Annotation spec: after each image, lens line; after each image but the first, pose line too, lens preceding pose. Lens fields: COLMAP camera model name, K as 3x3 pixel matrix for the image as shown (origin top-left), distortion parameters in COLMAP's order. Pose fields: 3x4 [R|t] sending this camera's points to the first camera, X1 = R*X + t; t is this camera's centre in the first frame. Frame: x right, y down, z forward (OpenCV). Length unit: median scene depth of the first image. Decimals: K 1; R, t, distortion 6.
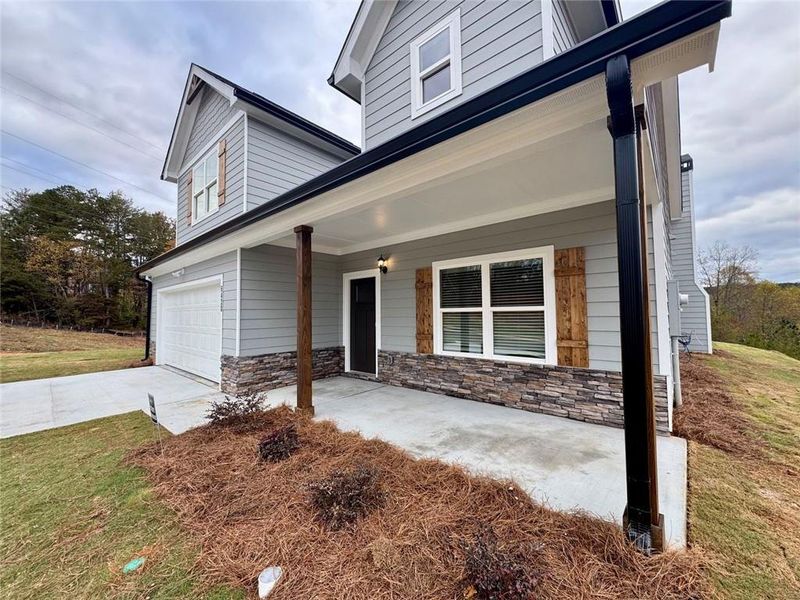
lens RADIAL K [[319.5, 0, 414.9], [0, 319.5, 297.0], [0, 0, 1]] dist [-0.004746, 0.001104]
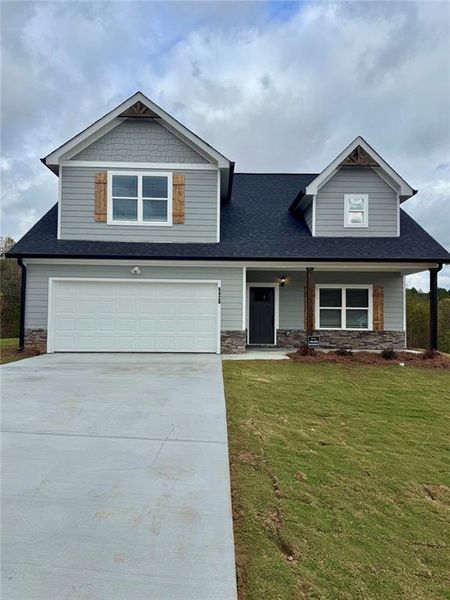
lens RADIAL K [[427.0, 0, 227.8], [0, 427.0, 299.6], [0, 0, 1]] dist [-0.000607, -0.014849]
pose [[0.751836, 0.051055, 0.657370, -2.276537], [-0.056740, 0.998309, -0.012640, 0.059336], [-0.656904, -0.027796, 0.753462, -0.708231]]
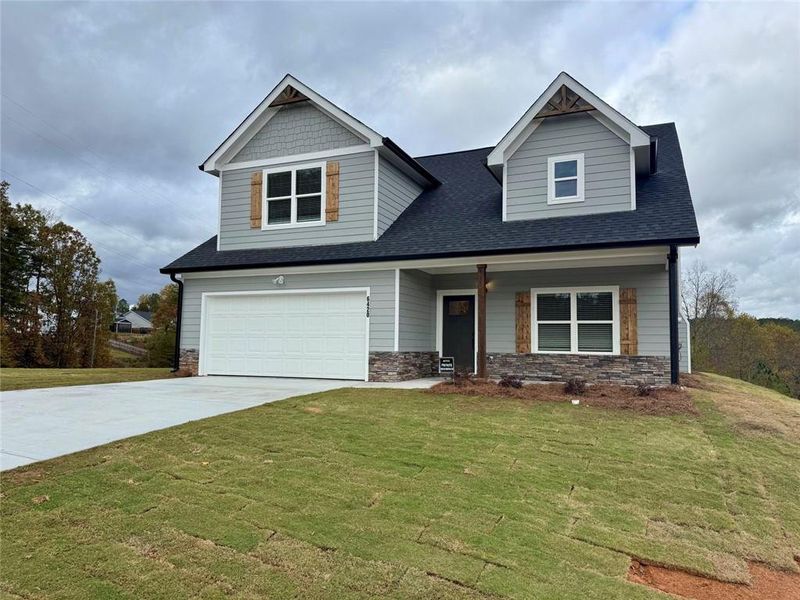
lens RADIAL K [[569.3, 0, 399.9], [0, 569.3, 299.4], [0, 0, 1]] dist [-0.000607, -0.014849]
pose [[0.959675, 0.051586, 0.276339, -1.283503], [-0.041926, 0.998289, -0.040754, 0.072436], [-0.277969, 0.027525, 0.960196, -1.343256]]
